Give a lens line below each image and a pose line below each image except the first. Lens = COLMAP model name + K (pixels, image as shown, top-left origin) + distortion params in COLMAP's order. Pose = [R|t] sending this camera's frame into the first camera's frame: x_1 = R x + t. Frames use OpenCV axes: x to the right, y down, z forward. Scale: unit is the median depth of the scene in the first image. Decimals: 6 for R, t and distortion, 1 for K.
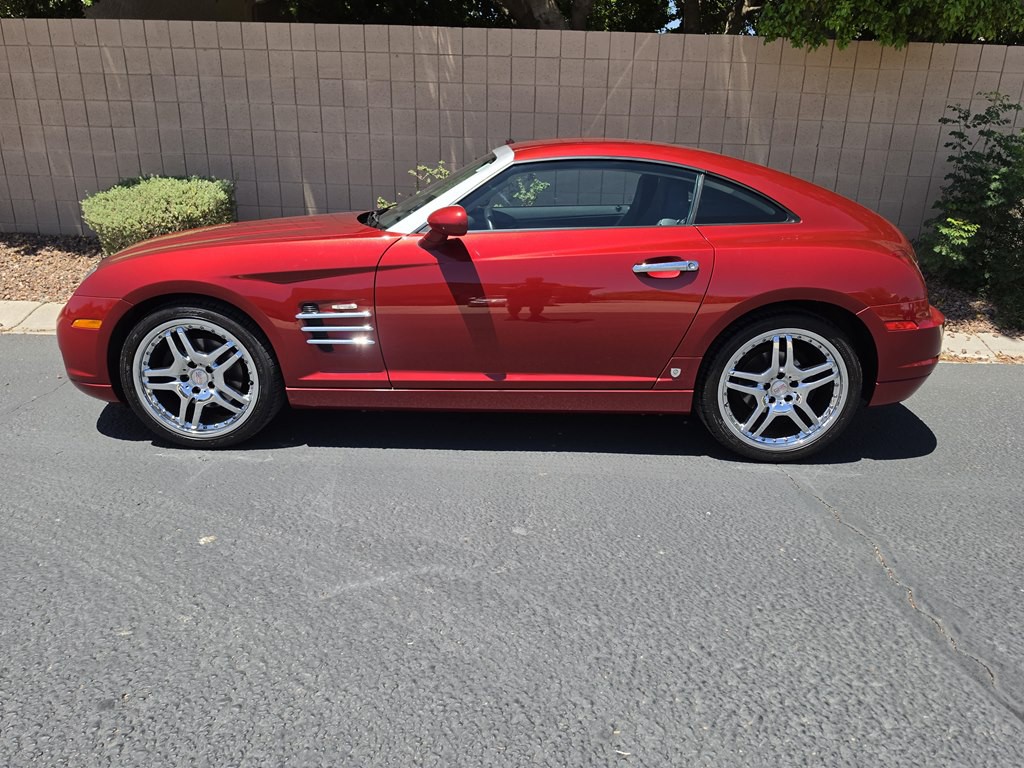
lens RADIAL K [[713.6, 0, 512.8], [0, 713.6, 354.1], [0, 0, 1]] dist [0.103259, -0.137327]
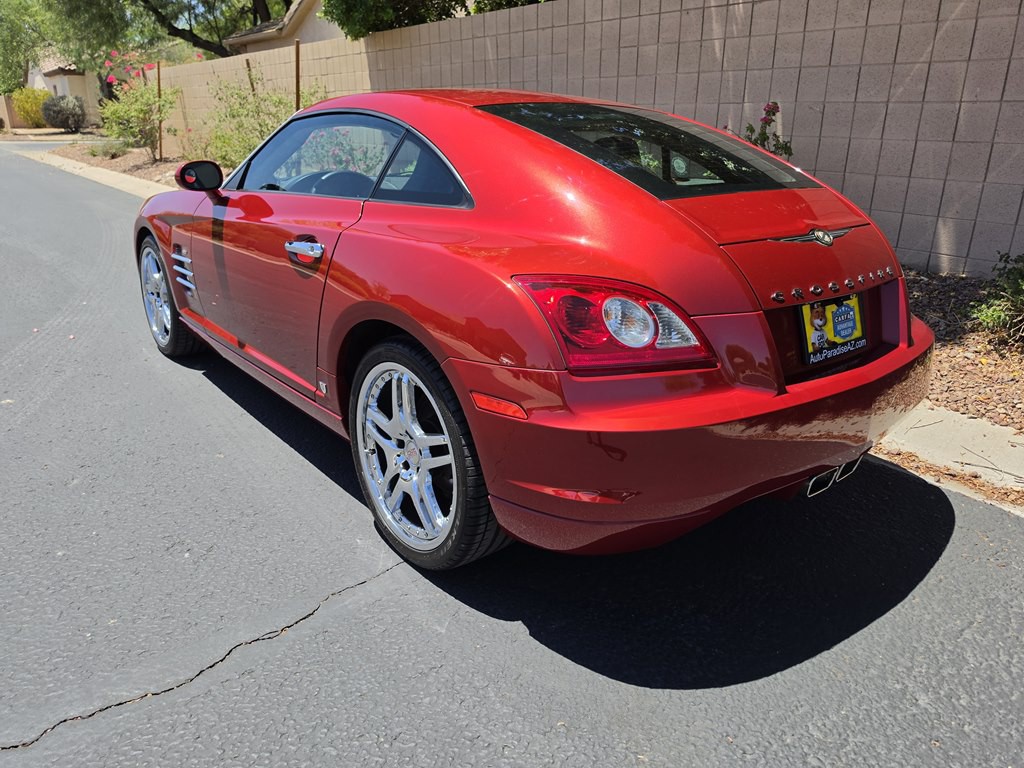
lens RADIAL K [[713.0, 0, 516.5], [0, 713.0, 357.2], [0, 0, 1]] dist [0.042628, -0.057522]
pose [[0.640710, 0.225718, -0.733854, 0.436596], [-0.205861, 0.971316, 0.119025, -0.067603], [0.739670, 0.074812, 0.668798, 0.295598]]
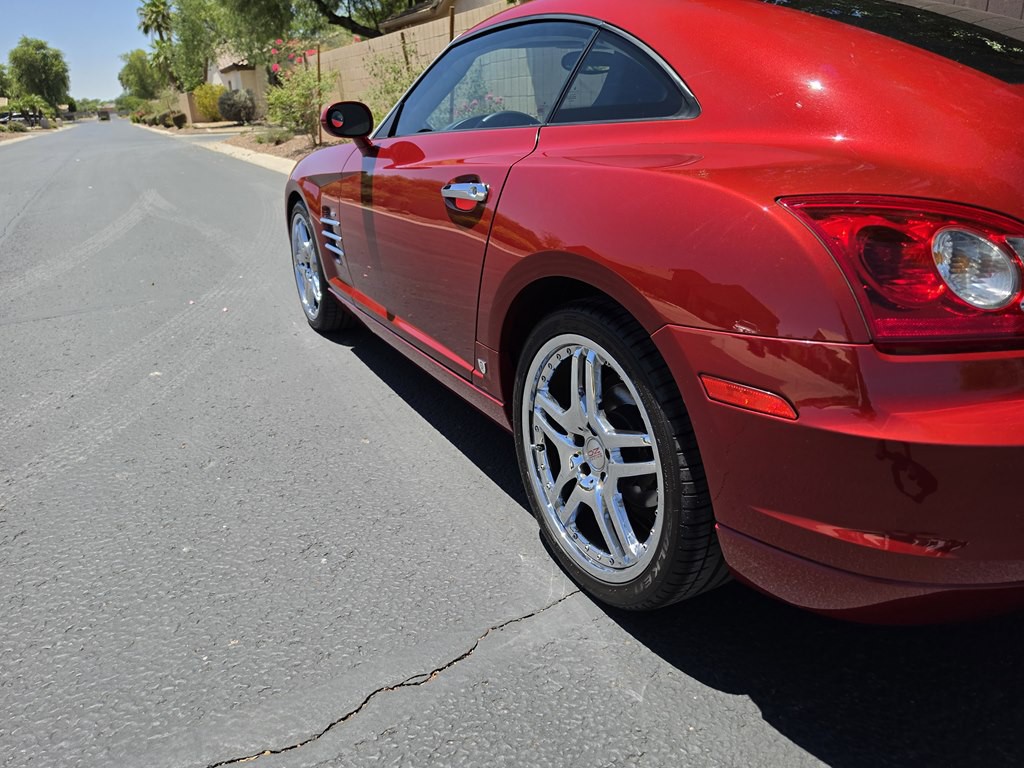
lens RADIAL K [[739.0, 0, 512.5], [0, 739.0, 359.1], [0, 0, 1]] dist [0.061749, -0.080923]
pose [[0.473019, 0.254658, -0.843446, 0.380656], [-0.196573, 0.963690, 0.180722, -0.051642], [0.858843, 0.080313, 0.505903, 0.319569]]
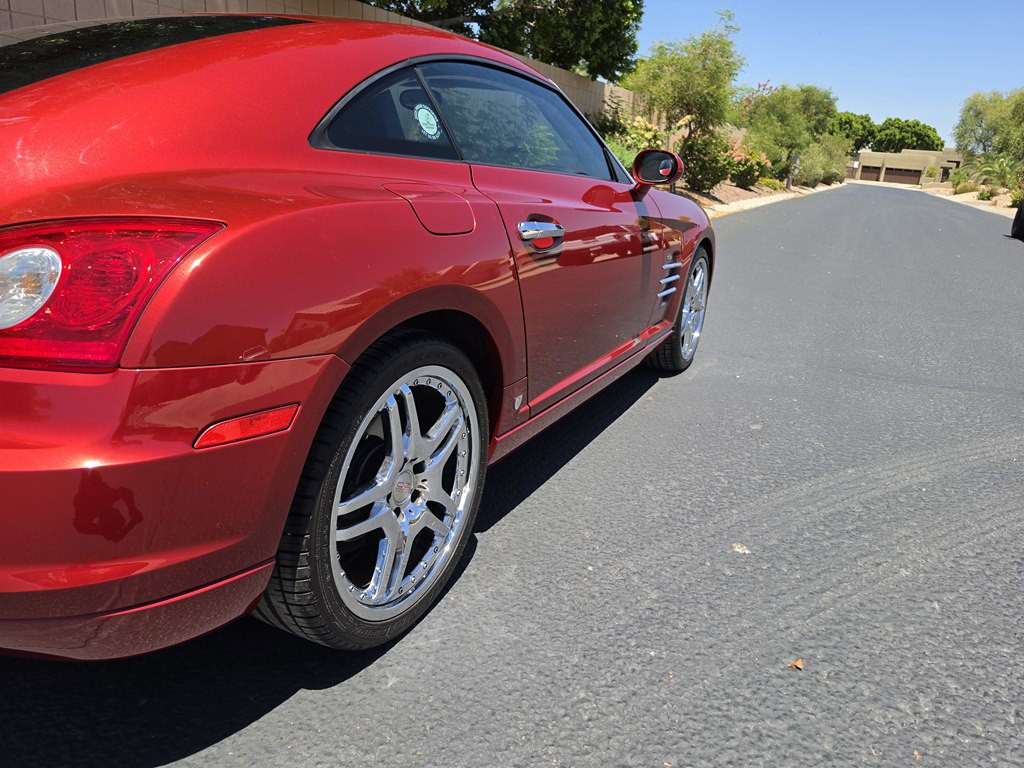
lens RADIAL K [[733.8, 0, 519.1], [0, 733.8, 375.4], [0, 0, 1]] dist [0.142953, -0.228744]
pose [[0.429184, -0.266526, 0.862998, -0.459926], [0.188589, 0.960855, 0.202959, -0.062888], [-0.883309, 0.075645, 0.462648, 0.289558]]
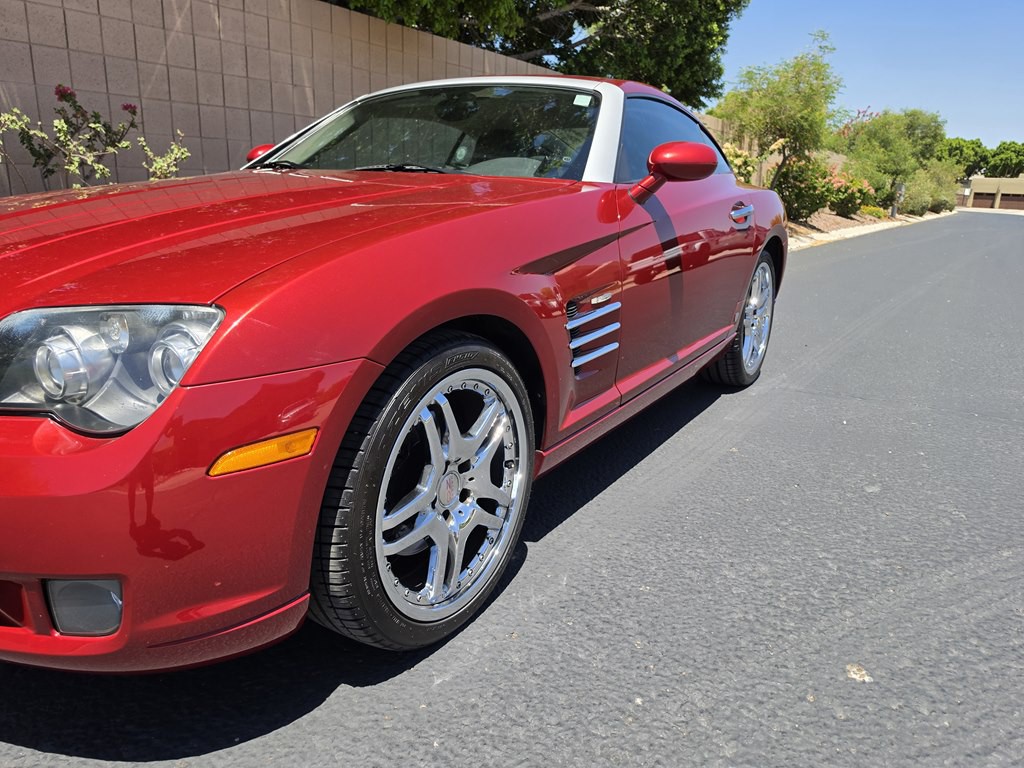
lens RADIAL K [[741.6, 0, 516.7], [0, 741.6, 368.4], [0, 0, 1]] dist [0.044929, -0.054118]
pose [[0.534242, -0.215916, 0.817292, -0.380219], [0.208688, 0.970592, 0.120002, -0.046588], [-0.819167, 0.106449, 0.563590, 0.306961]]
